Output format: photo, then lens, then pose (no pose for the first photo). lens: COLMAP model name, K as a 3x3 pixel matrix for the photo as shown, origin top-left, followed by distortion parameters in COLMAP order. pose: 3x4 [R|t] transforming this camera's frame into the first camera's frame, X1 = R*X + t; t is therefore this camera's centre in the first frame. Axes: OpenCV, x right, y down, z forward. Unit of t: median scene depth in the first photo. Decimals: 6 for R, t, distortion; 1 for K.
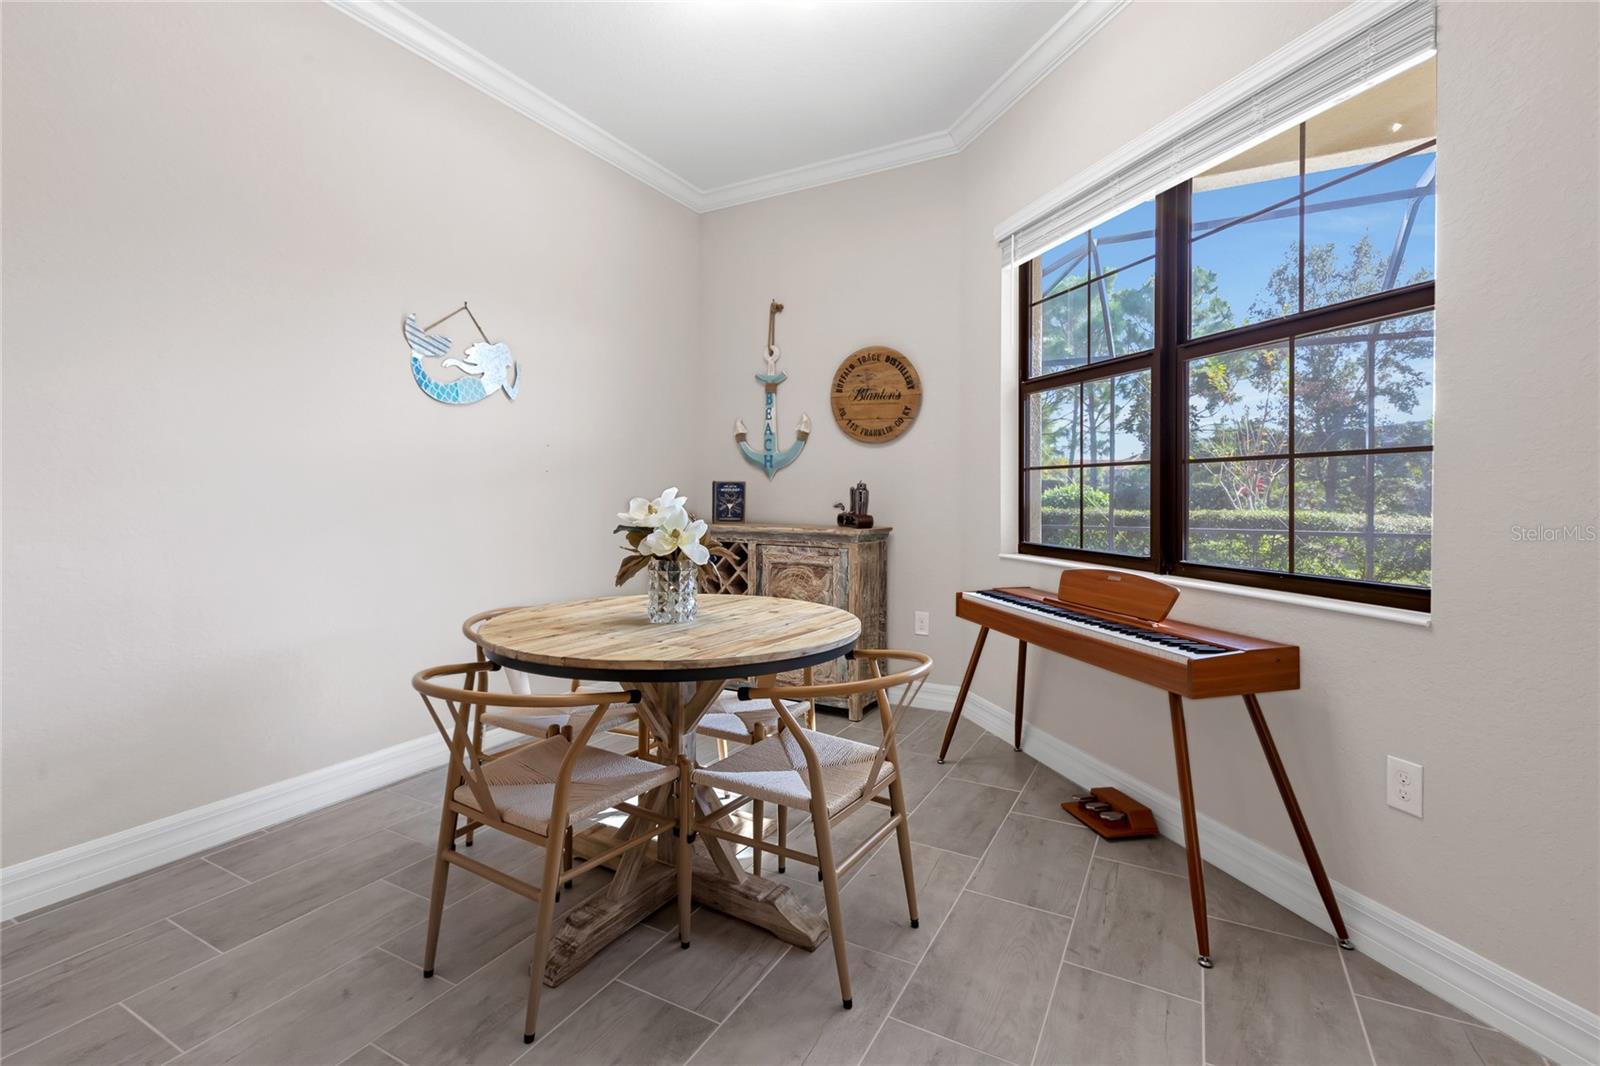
lens RADIAL K [[725.5, 0, 801.3], [0, 725.5, 507.8], [0, 0, 1]] dist [0.028356, 0.000043]
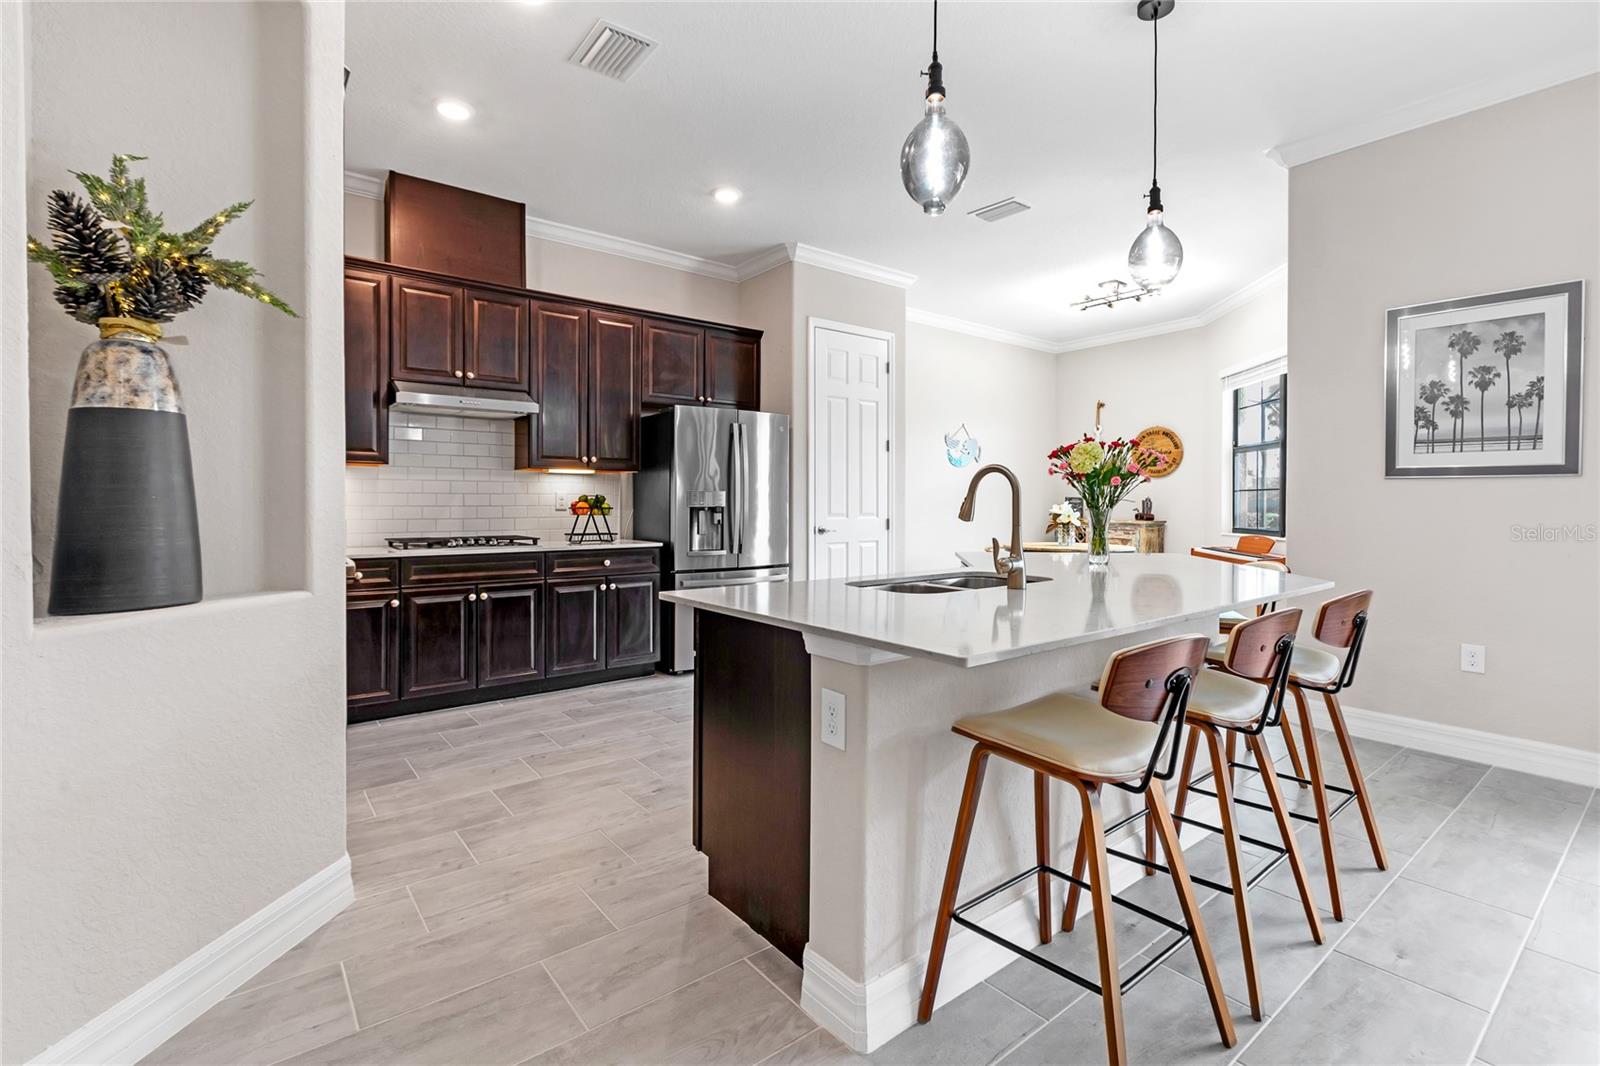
lens RADIAL K [[725.5, 0, 801.3], [0, 725.5, 507.8], [0, 0, 1]] dist [0.028356, 0.000043]
pose [[0.916940, 0.001691, -0.399021, 0.012147], [-0.006805, 0.999912, -0.011402, 0.025219], [0.398966, 0.013170, 0.916871, -1.348136]]
